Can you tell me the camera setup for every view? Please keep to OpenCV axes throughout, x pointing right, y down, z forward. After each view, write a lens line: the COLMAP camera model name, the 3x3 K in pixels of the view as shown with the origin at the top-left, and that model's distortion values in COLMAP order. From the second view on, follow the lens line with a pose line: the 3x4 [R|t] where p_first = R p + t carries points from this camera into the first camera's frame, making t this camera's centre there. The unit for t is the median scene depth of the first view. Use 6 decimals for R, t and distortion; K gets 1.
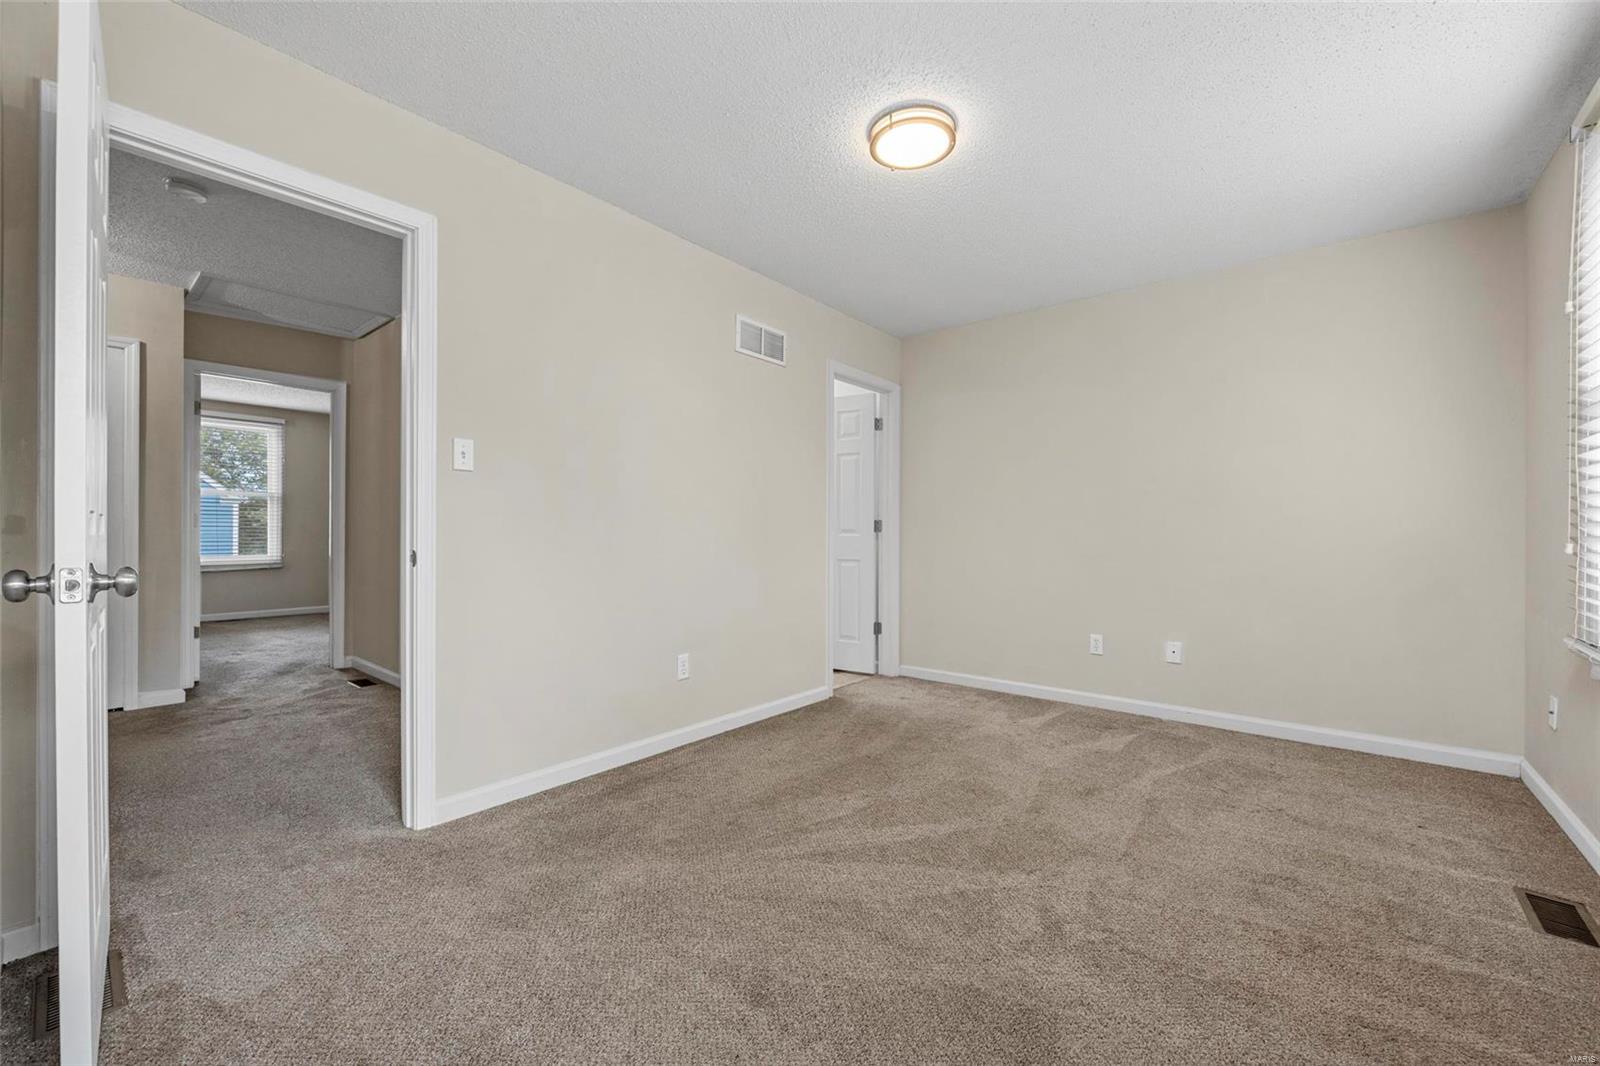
lens RADIAL K [[644.3, 0, 799.7], [0, 644.3, 538.4], [0, 0, 1]] dist [-0.001391, -0.001132]
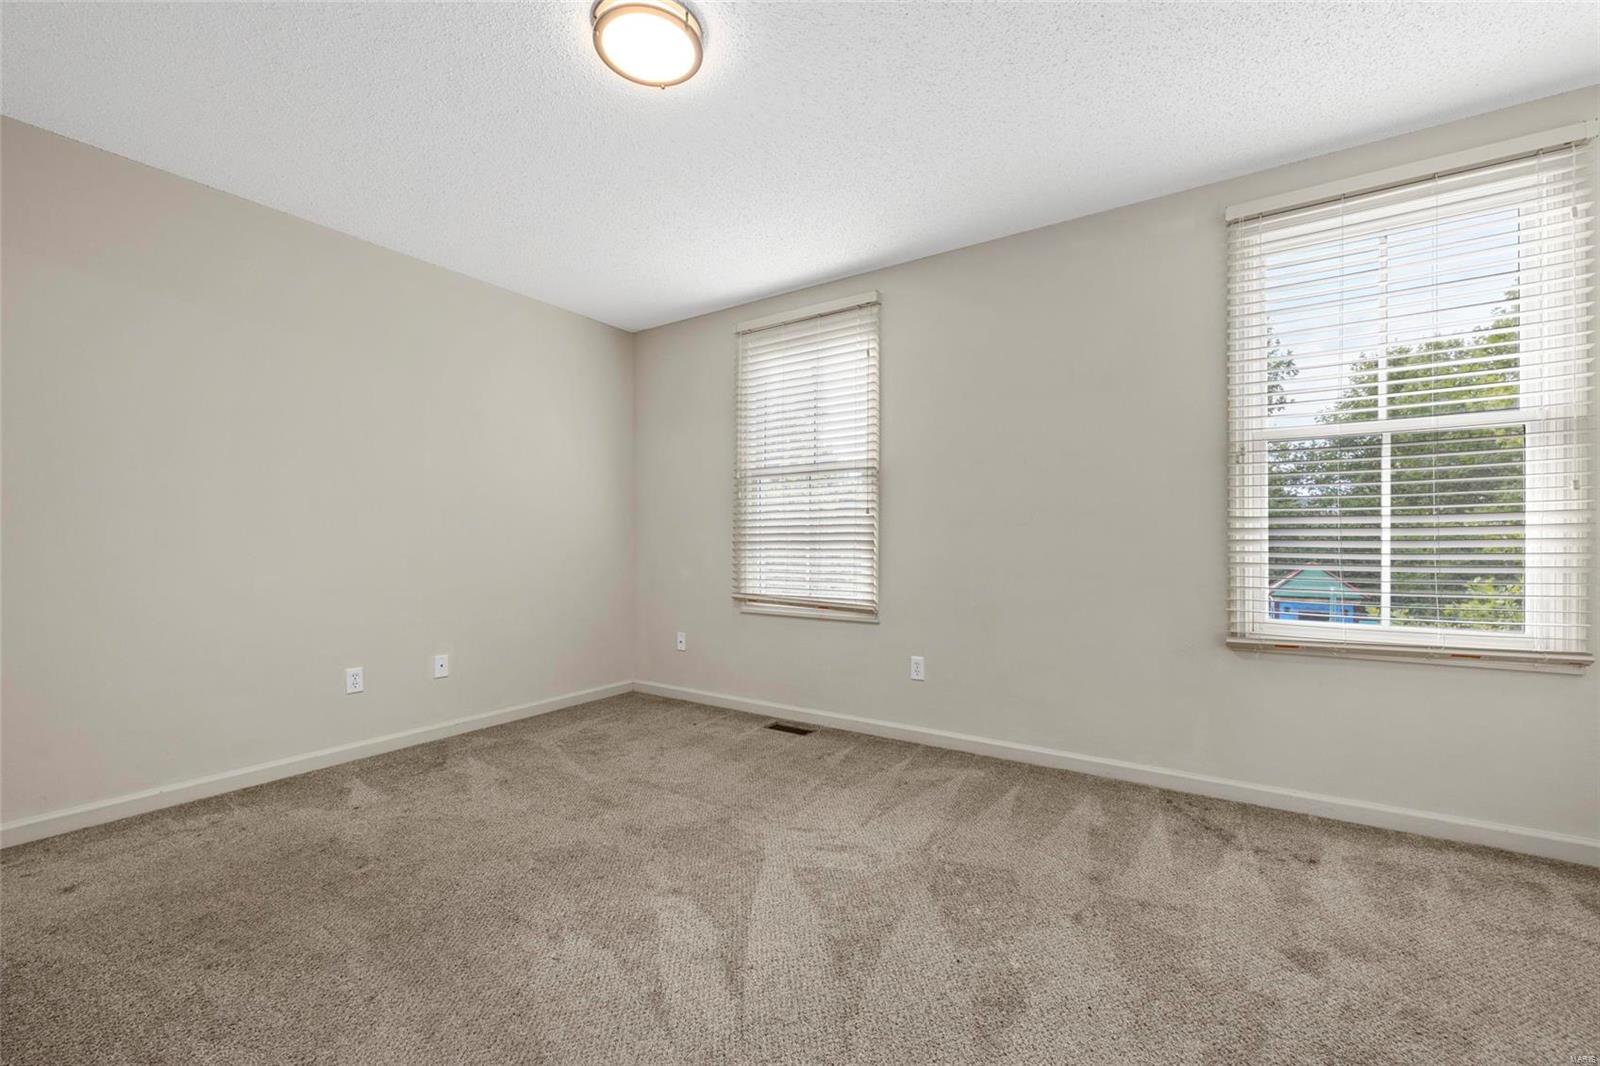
lens RADIAL K [[644.3, 0, 802.9], [0, 644.3, 532.3], [0, 0, 1]] dist [-0.001391, -0.001132]
pose [[-0.120433, 0.008245, 0.992687, -0.507717], [0.002510, 0.999965, -0.008001, -0.012991], [-0.992718, 0.001528, -0.120449, 0.701217]]
